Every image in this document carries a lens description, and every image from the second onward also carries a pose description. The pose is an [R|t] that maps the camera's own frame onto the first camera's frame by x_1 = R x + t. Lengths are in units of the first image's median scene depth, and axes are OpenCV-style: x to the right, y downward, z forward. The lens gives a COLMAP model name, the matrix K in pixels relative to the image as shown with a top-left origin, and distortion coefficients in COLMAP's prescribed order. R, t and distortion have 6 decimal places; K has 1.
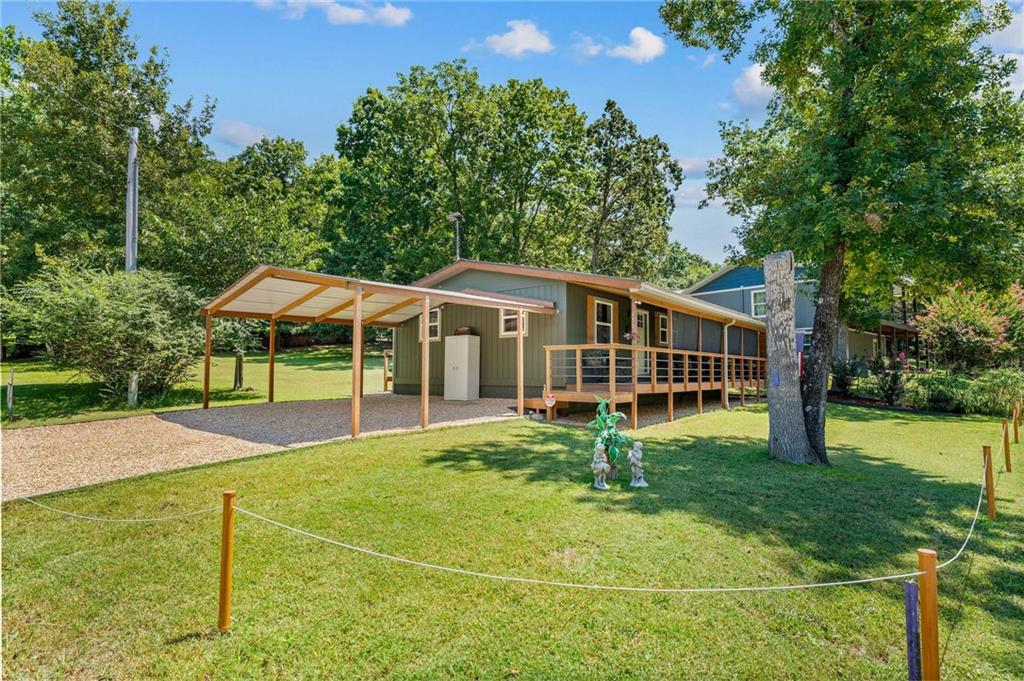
lens RADIAL K [[514.3, 0, 509.9], [0, 514.3, 344.8], [0, 0, 1]] dist [-0.002668, -0.000117]
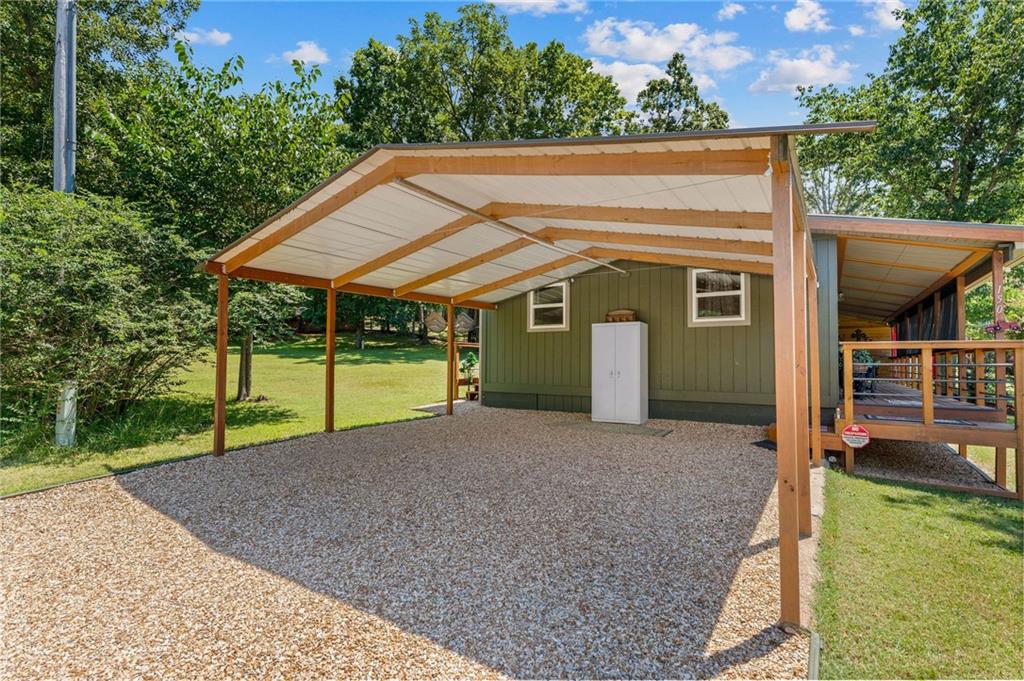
lens RADIAL K [[480.6, 0, 515.4], [0, 480.6, 346.0], [0, 0, 1]] dist [0.001608, 0.000076]
pose [[0.994698, 0.010900, 0.102263, -0.299362], [-0.013087, 0.999699, 0.020745, 0.000566], [-0.102006, -0.021973, 0.994541, 0.423821]]
